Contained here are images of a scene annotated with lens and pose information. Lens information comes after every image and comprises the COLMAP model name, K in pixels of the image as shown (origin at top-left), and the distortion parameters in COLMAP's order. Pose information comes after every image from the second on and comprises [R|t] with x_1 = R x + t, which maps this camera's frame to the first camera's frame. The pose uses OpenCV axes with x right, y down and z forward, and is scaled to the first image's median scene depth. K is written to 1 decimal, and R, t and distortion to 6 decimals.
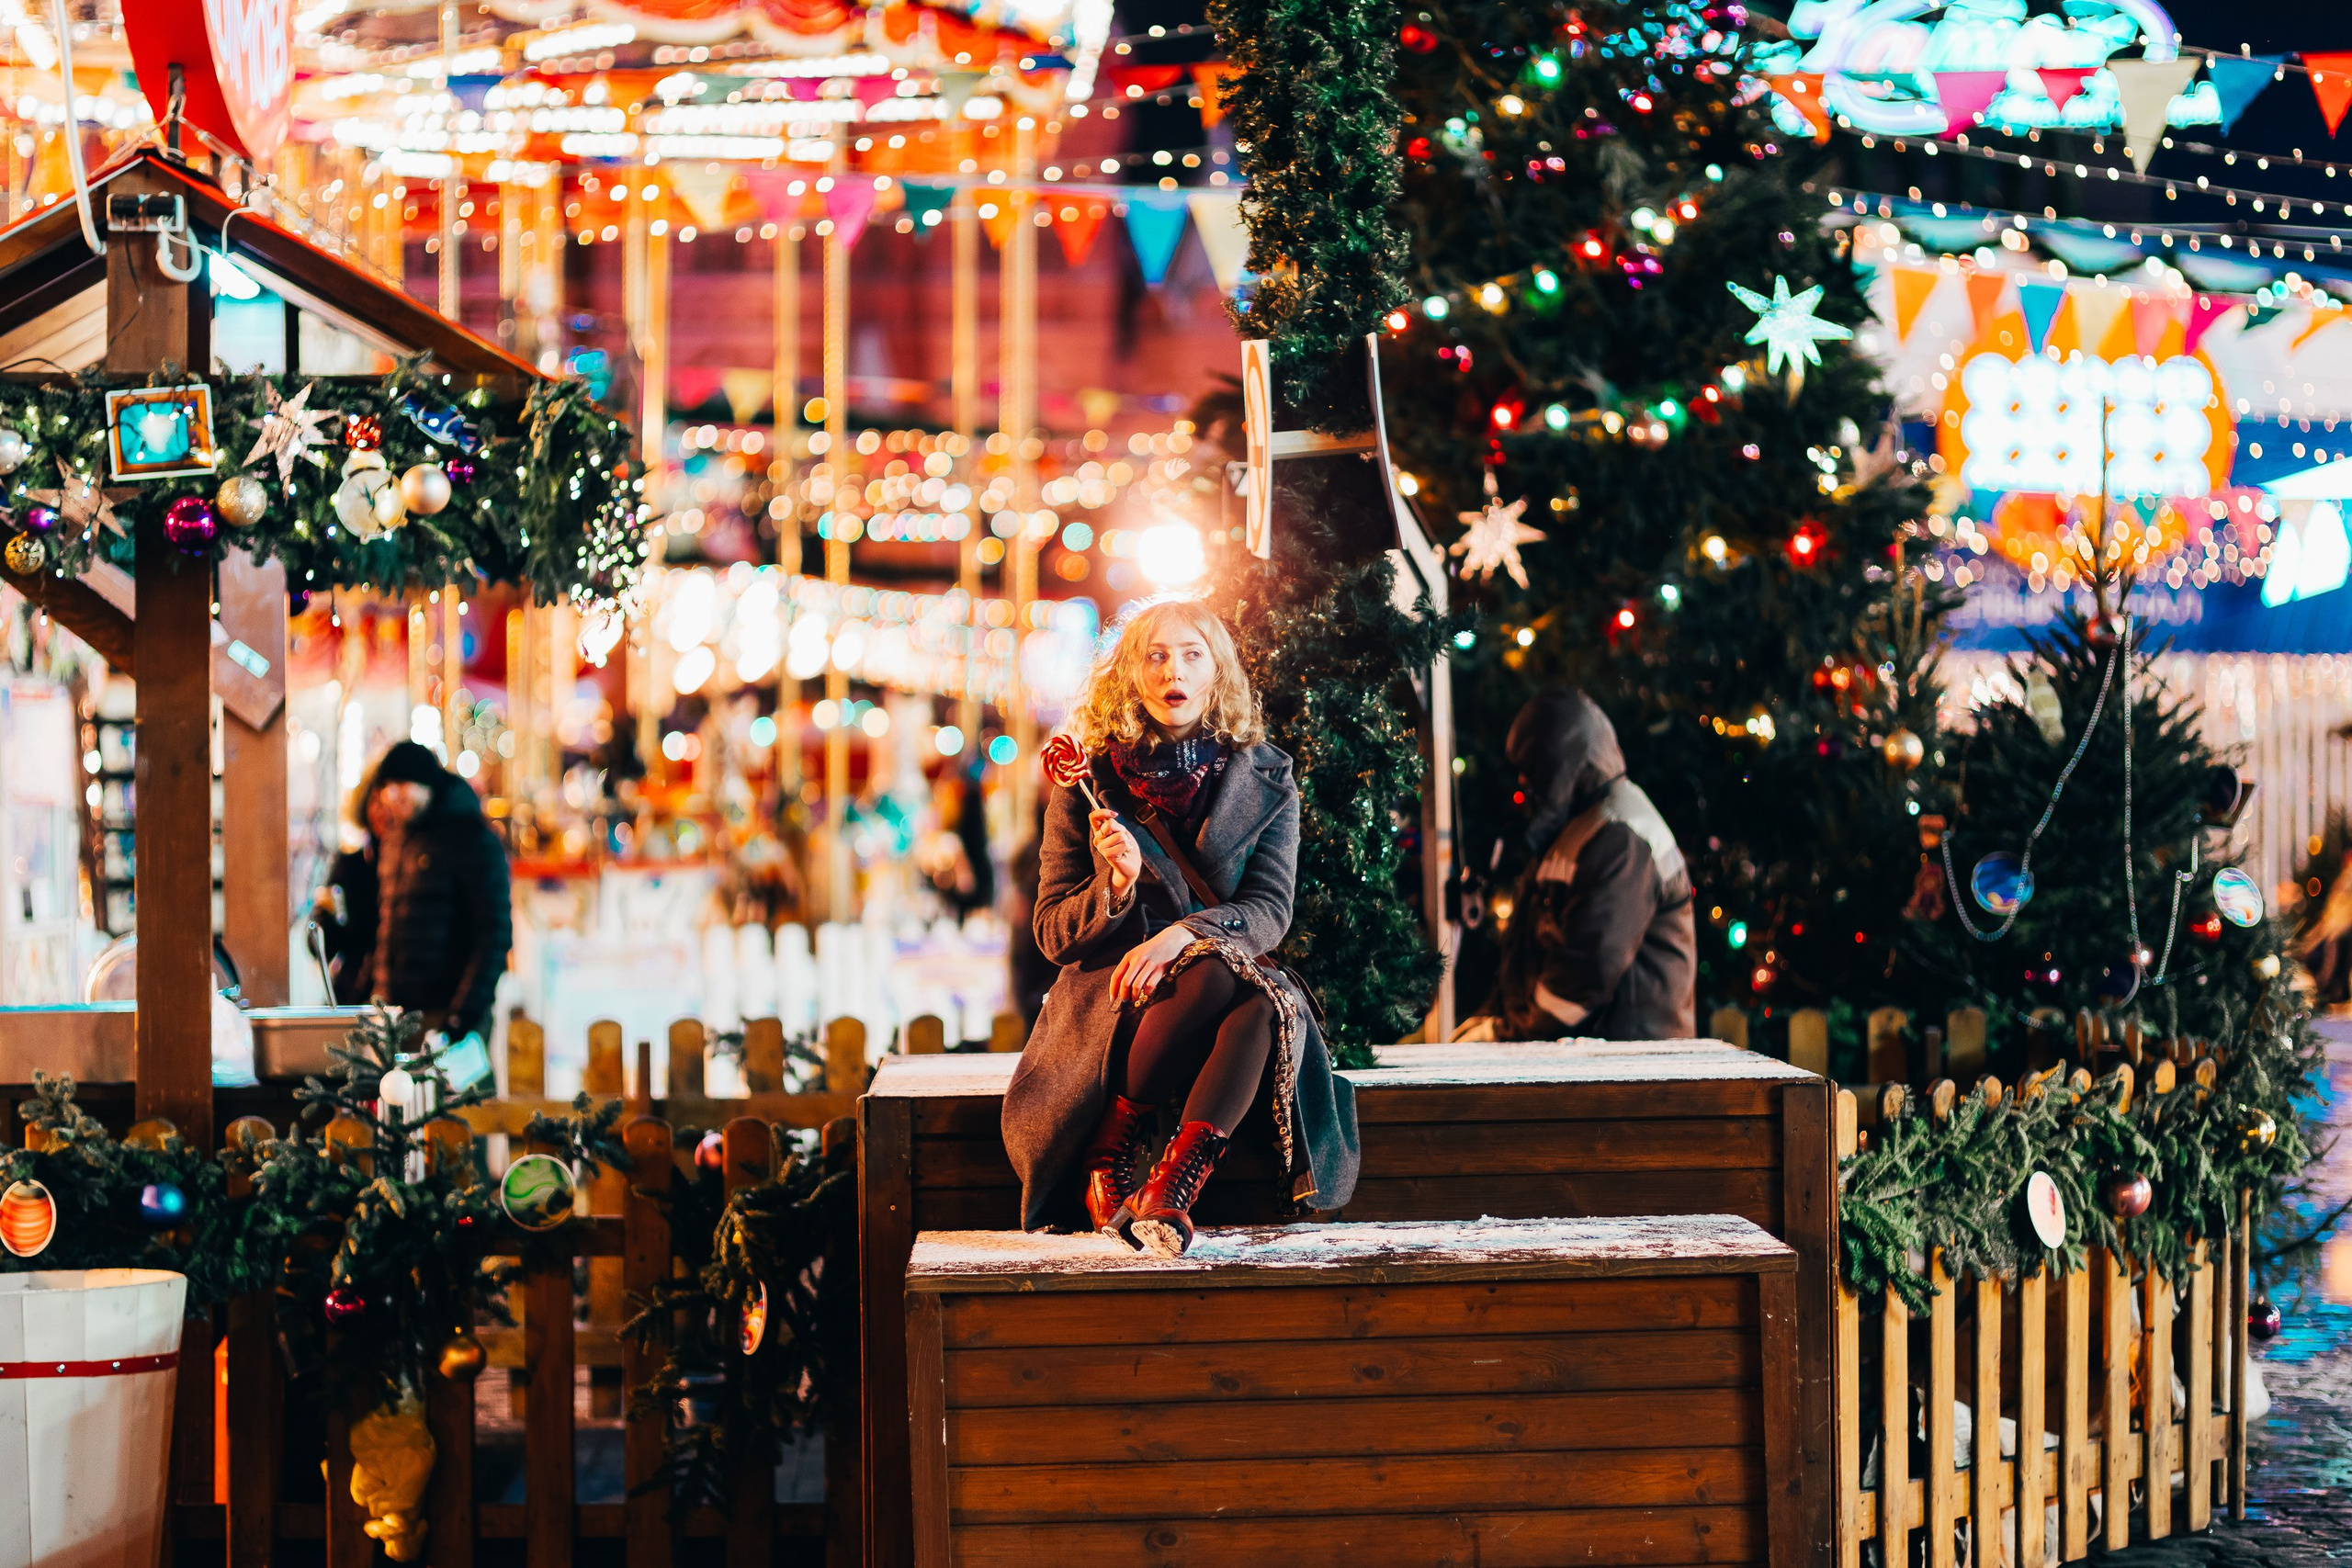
lens RADIAL K [[5569.3, 0, 1173.2], [0, 5569.3, 798.8], [0, 0, 1]] dist [-0.012836, 0.000000]
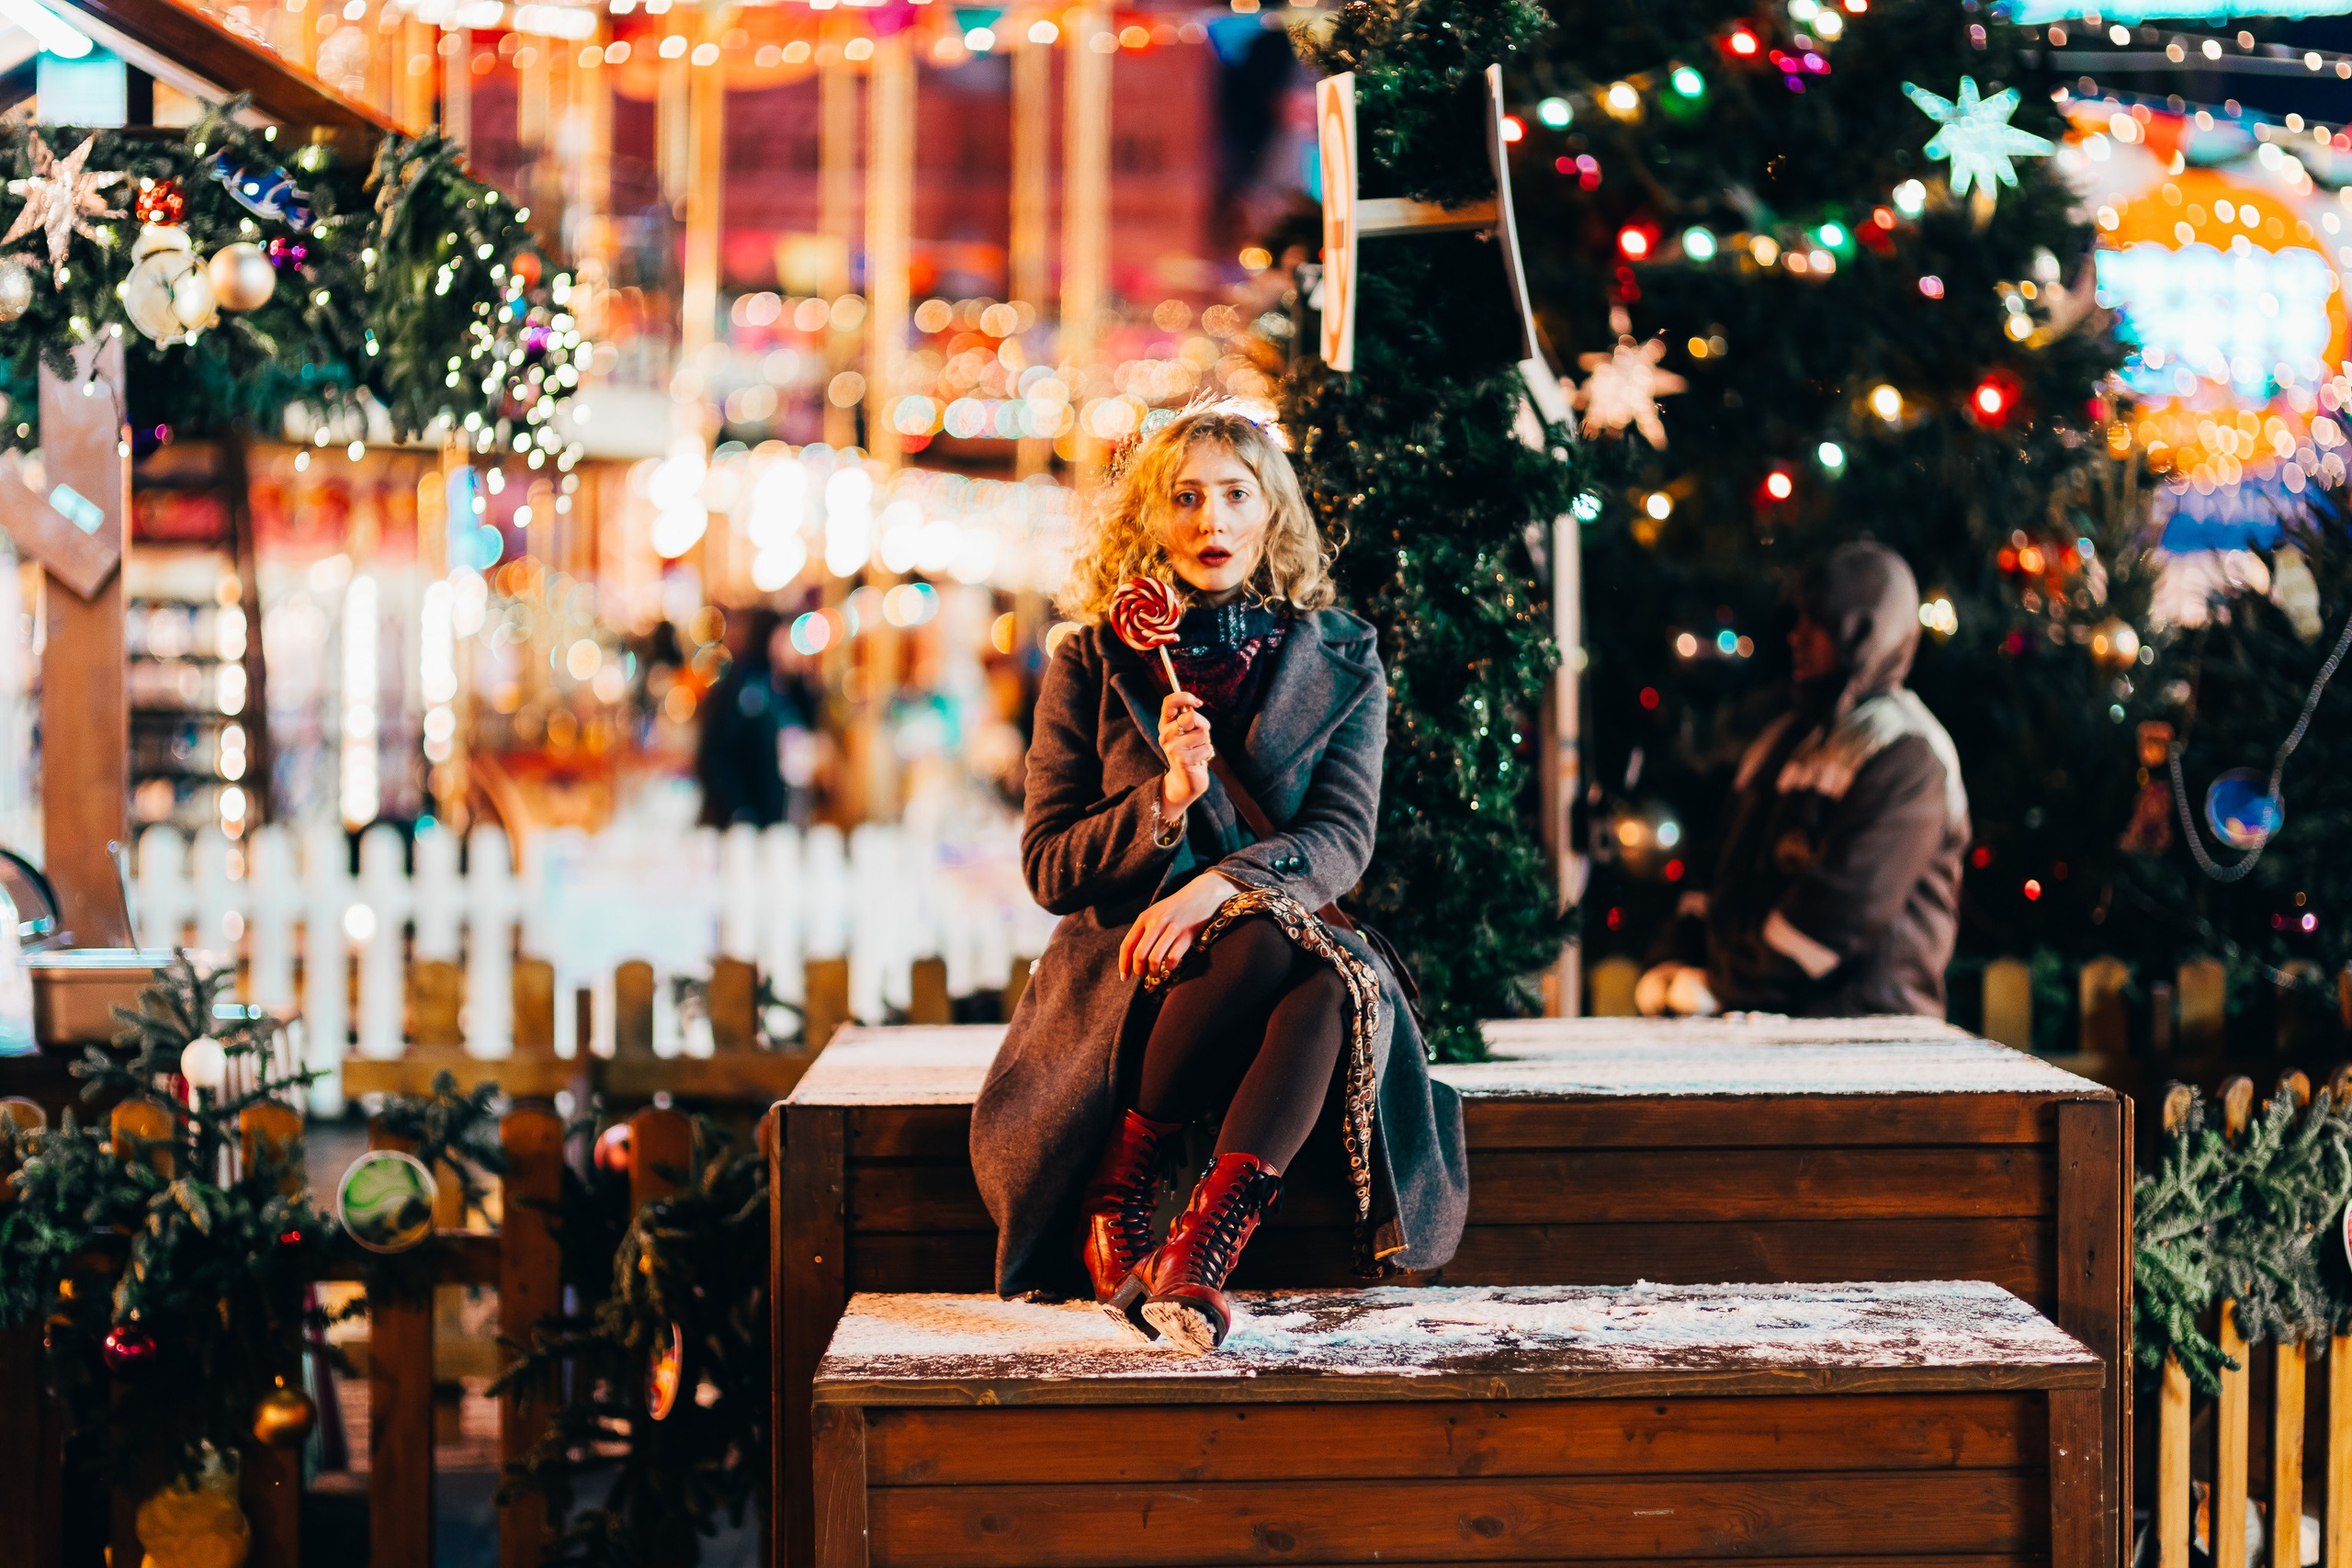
lens RADIAL K [[5569.3, 0, 1176.1], [0, 5569.3, 768.3], [0, 0, 1]] dist [-0.012836, 0.000000]
pose [[0.999845, 0.010198, -0.014357, 0.004753], [-0.010008, 0.999862, 0.013288, -0.000032], [0.014490, -0.013142, 0.999809, 0.239623]]
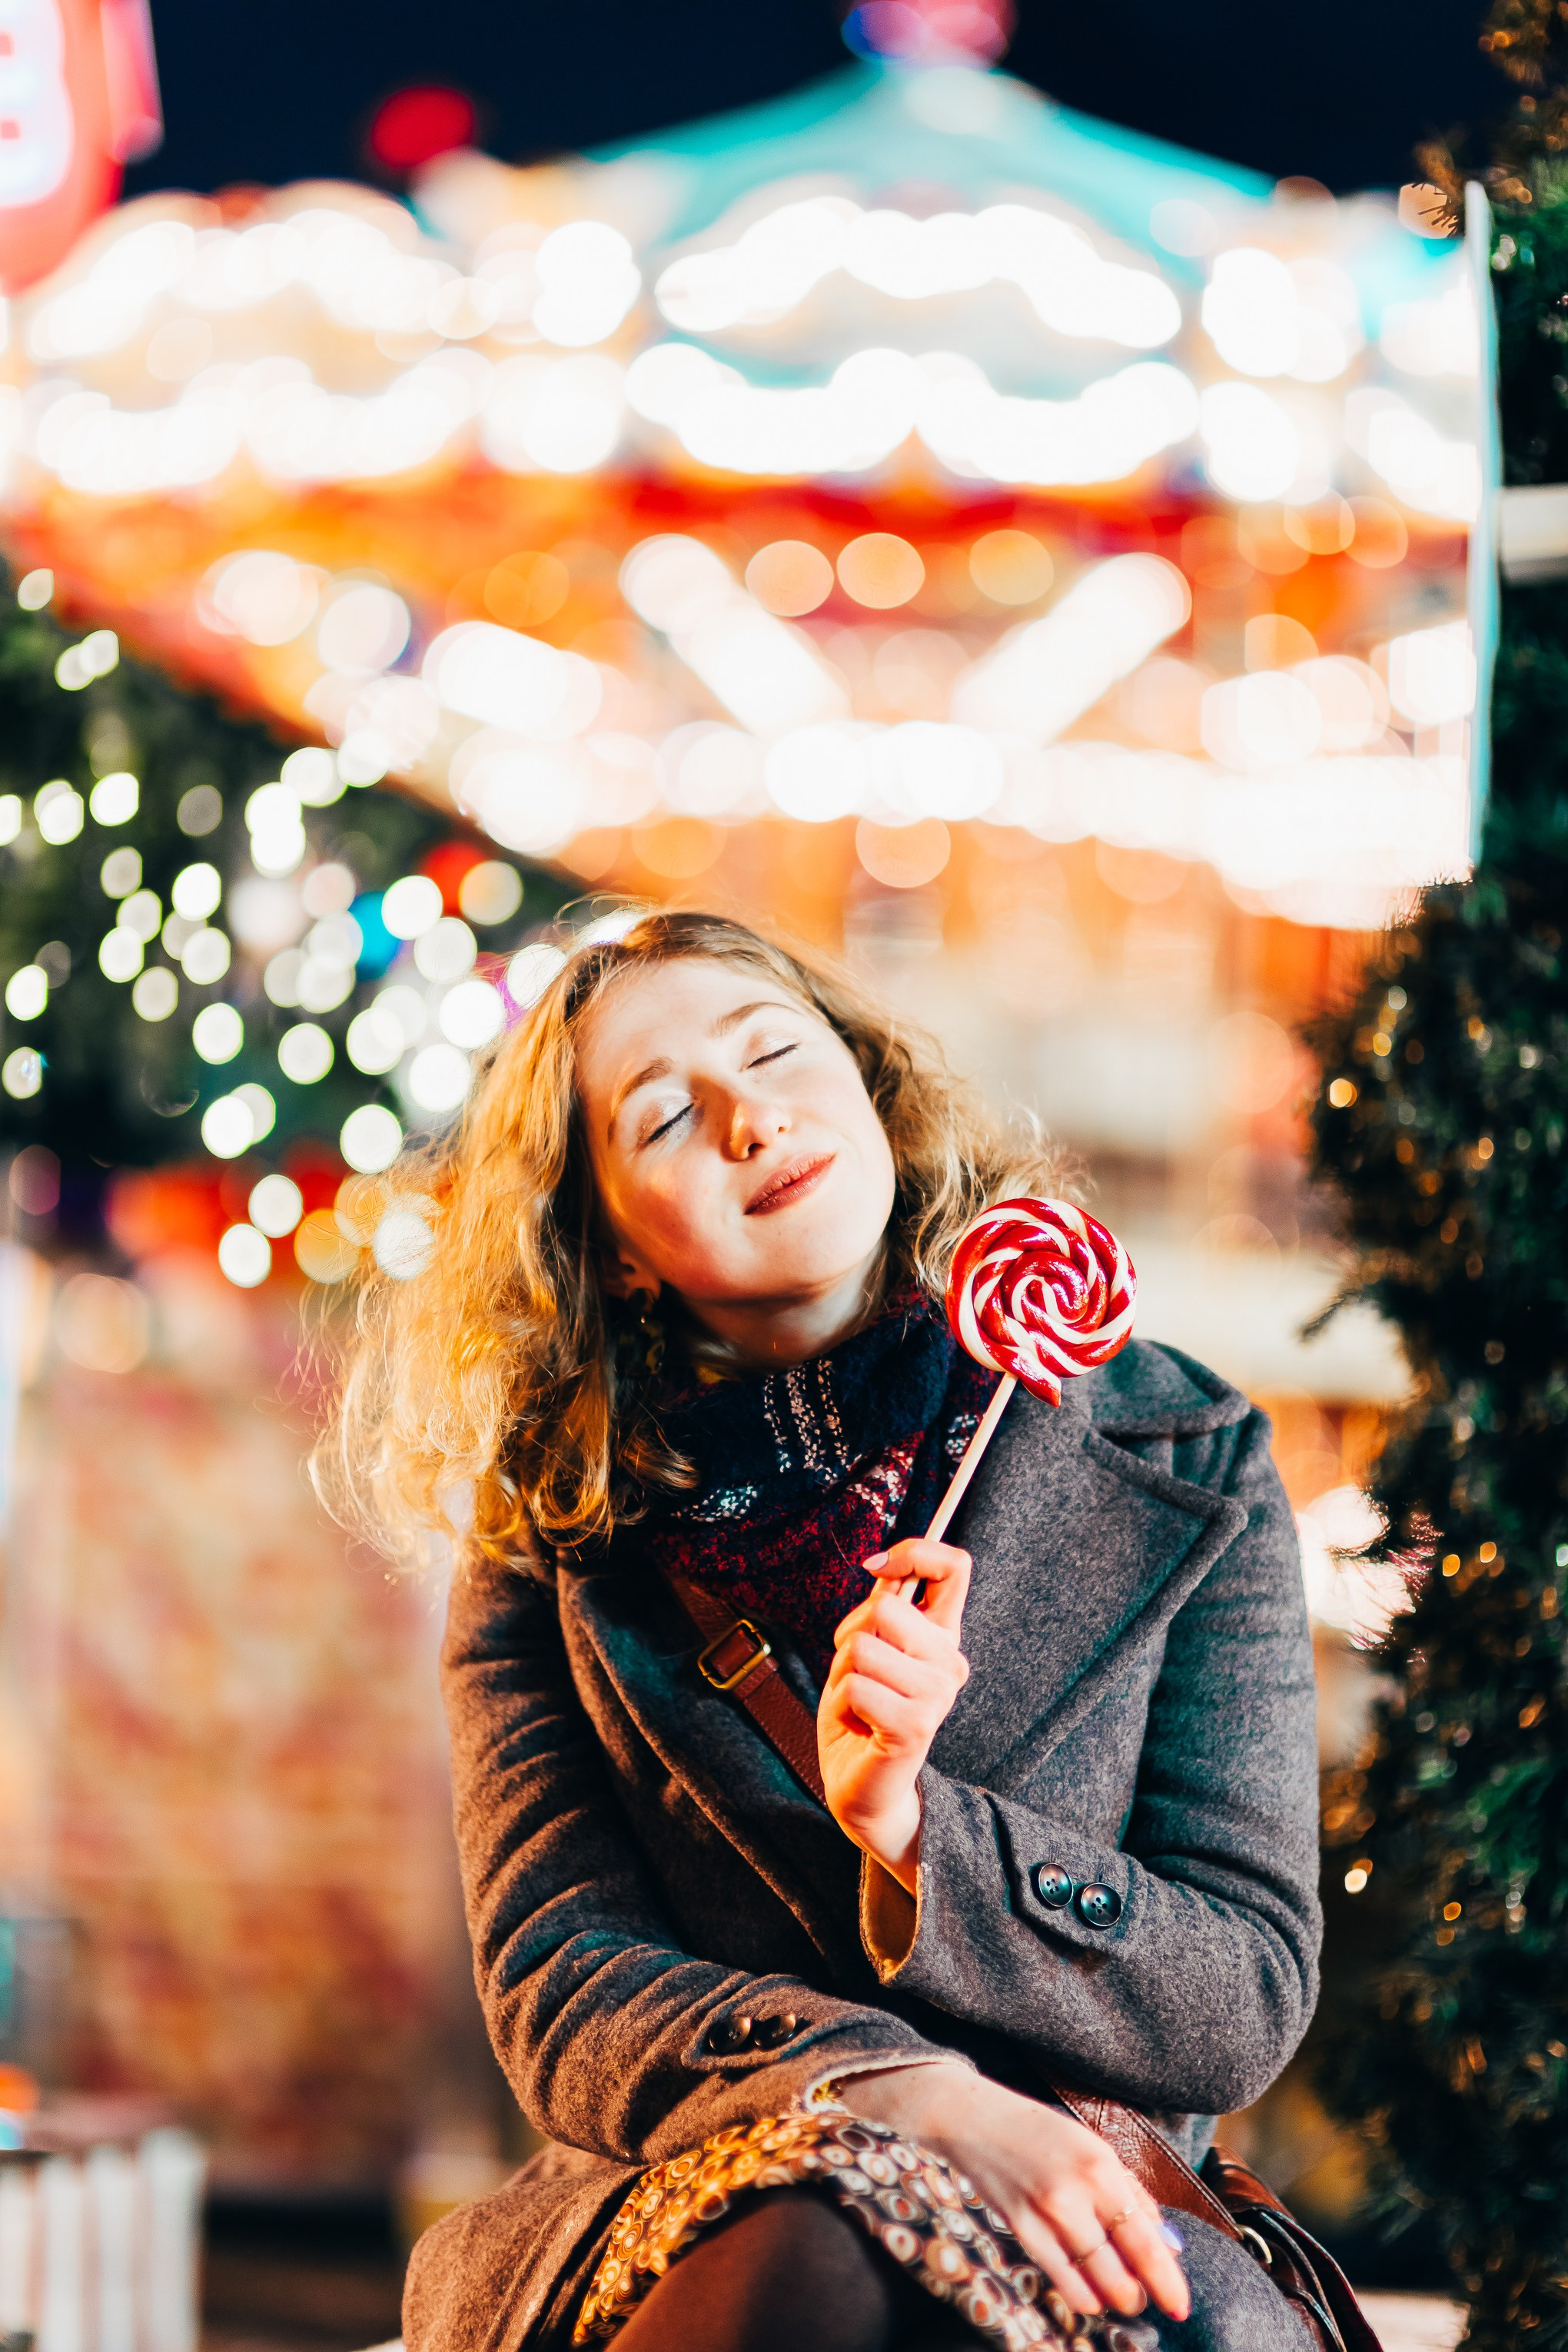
lens RADIAL K [[5569.8, 0, 793.3], [0, 5569.8, 1175.1], [0, 0, 1]] dist [-0.012836, 0.000000]
pose [[0.962129, 0.012194, -0.272321, 0.061333], [-0.035713, 0.996027, -0.081575, 0.002318], [0.270245, 0.088211, 0.958742, 0.620692]]
